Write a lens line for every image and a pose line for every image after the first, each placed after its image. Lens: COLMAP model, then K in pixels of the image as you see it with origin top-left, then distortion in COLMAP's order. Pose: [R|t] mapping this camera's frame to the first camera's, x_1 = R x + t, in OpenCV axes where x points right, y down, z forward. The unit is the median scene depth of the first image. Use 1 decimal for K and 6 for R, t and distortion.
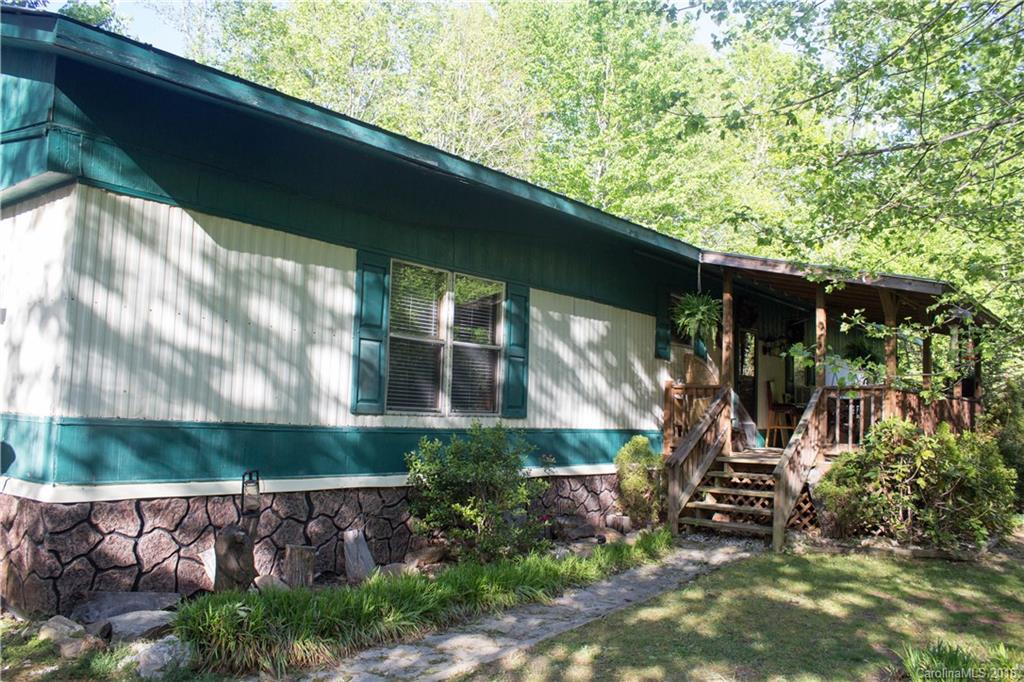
lens RADIAL K [[851.4, 0, 513.7], [0, 851.4, 350.9], [0, 0, 1]] dist [-0.155017, 0.129662]
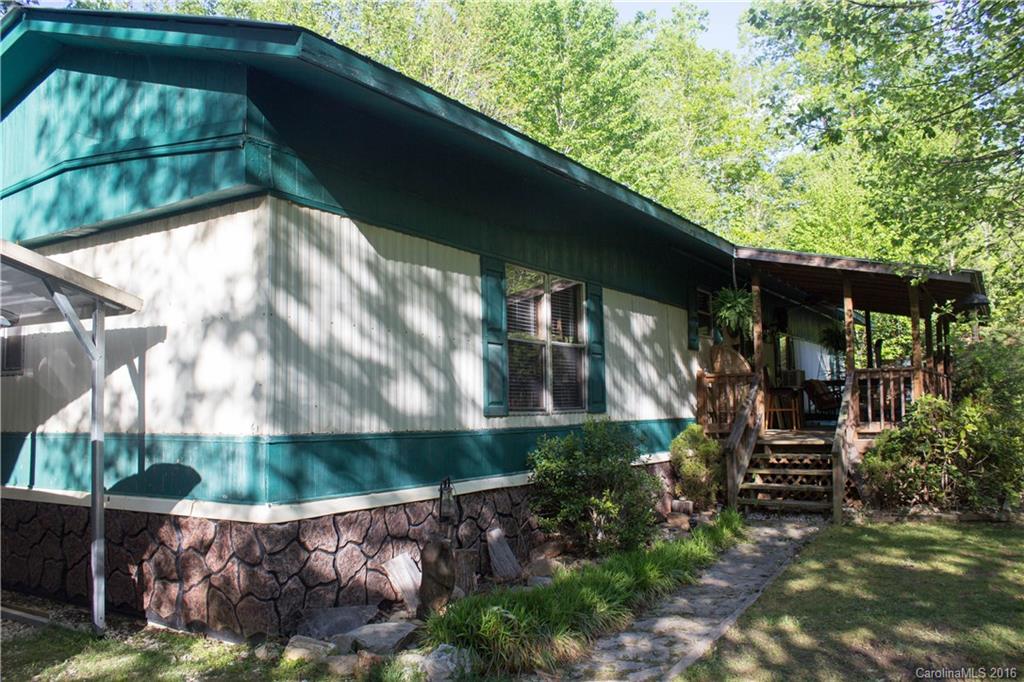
lens RADIAL K [[851.4, 0, 519.2], [0, 851.4, 340.5], [0, 0, 1]] dist [-0.155017, 0.129662]
pose [[0.991121, -0.036680, 0.127805, -0.297625], [0.037109, 0.999311, -0.000976, -0.015464], [-0.127682, 0.005710, 0.991799, -0.021899]]
